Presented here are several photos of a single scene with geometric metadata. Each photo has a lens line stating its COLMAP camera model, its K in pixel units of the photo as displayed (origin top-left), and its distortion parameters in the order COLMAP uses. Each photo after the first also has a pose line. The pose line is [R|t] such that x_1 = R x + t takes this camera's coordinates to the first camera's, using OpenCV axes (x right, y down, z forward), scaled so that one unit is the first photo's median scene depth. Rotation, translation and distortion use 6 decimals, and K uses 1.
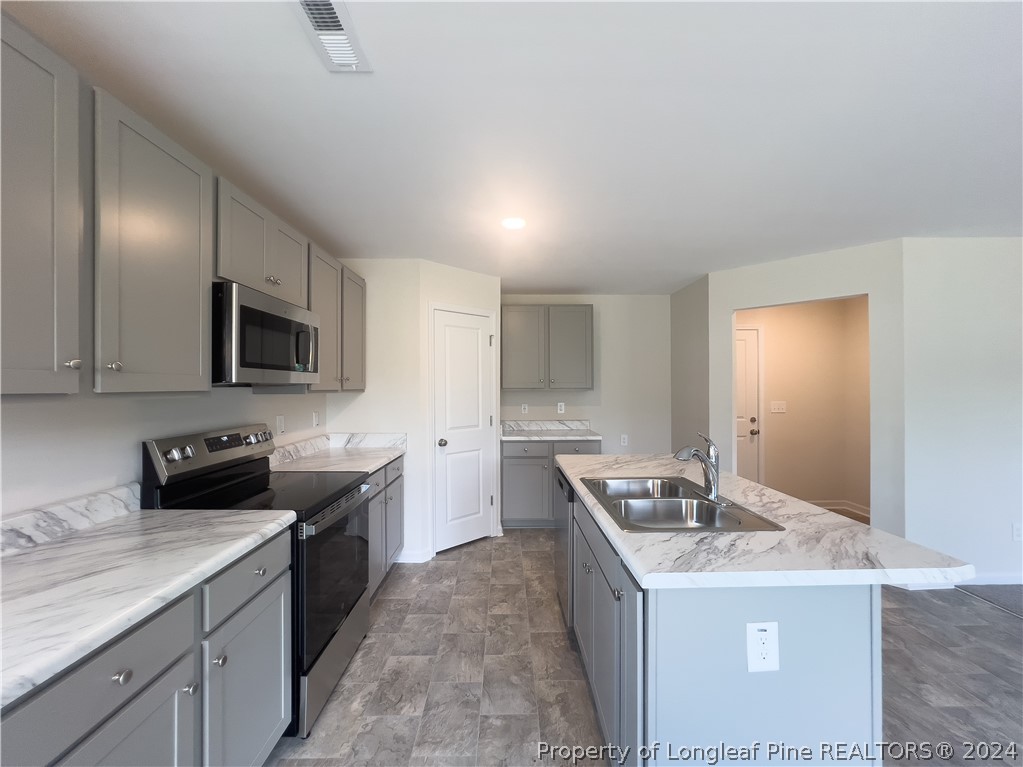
lens RADIAL K [[422.0, 0, 511.5], [0, 422.0, 383.5], [0, 0, 1]] dist [-0.000330, 0.000024]
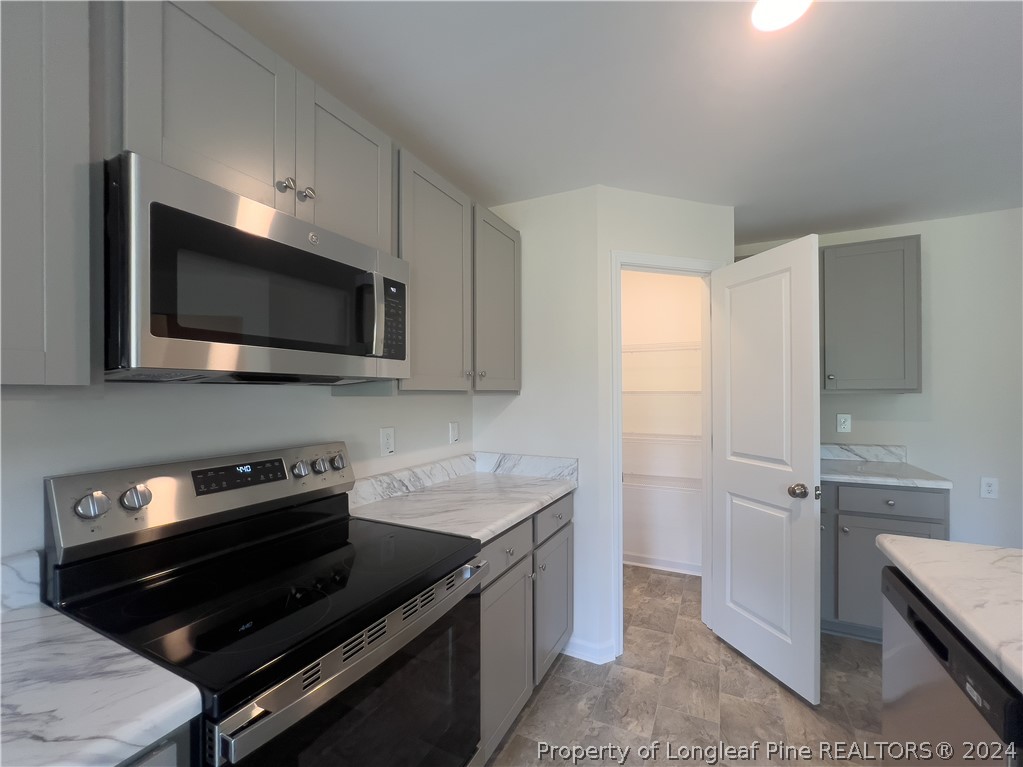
lens RADIAL K [[422.5, 0, 527.7], [0, 422.5, 395.1], [0, 0, 1]] dist [-0.026051, 0.000108]
pose [[0.897562, 0.000176, -0.440889, -0.038740], [0.005903, 0.999905, 0.012416, 0.014501], [0.440850, -0.013747, 0.897476, 0.459679]]
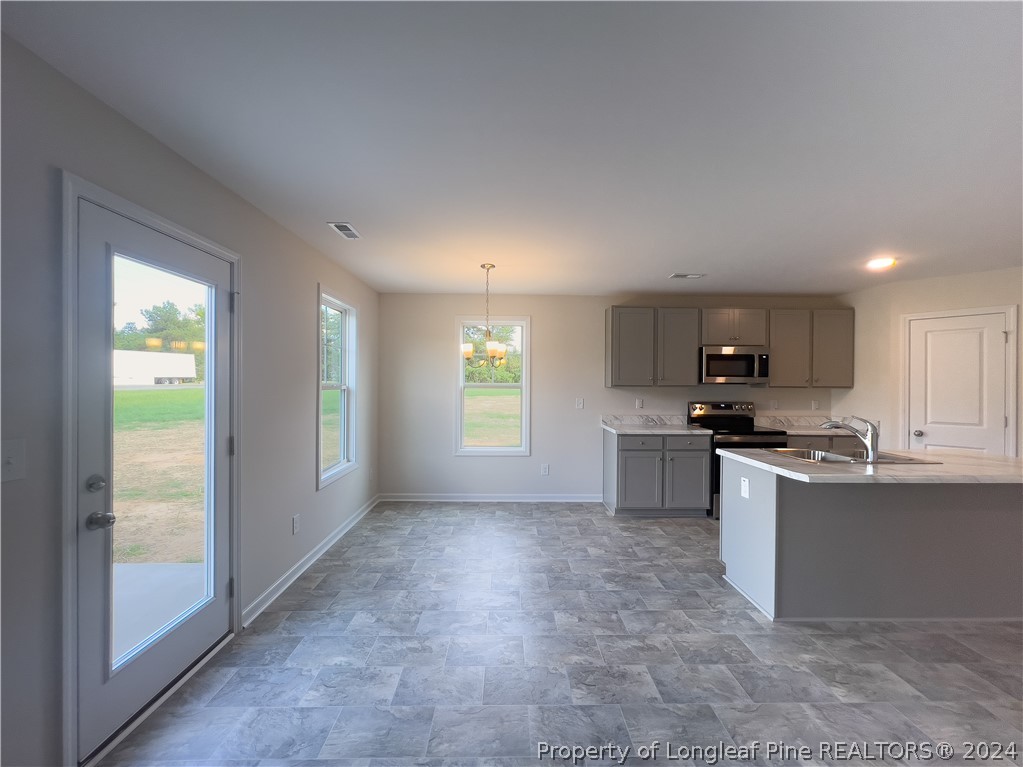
lens RADIAL K [[415.5, 0, 511.5], [0, 415.5, 383.5], [0, 0, 1]] dist [0.000792, 0.000169]
pose [[0.000847, 0.006271, -0.999980, 1.213340], [-0.001069, 0.999980, 0.006270, -0.005763], [0.999999, 0.001063, 0.000854, -0.152797]]
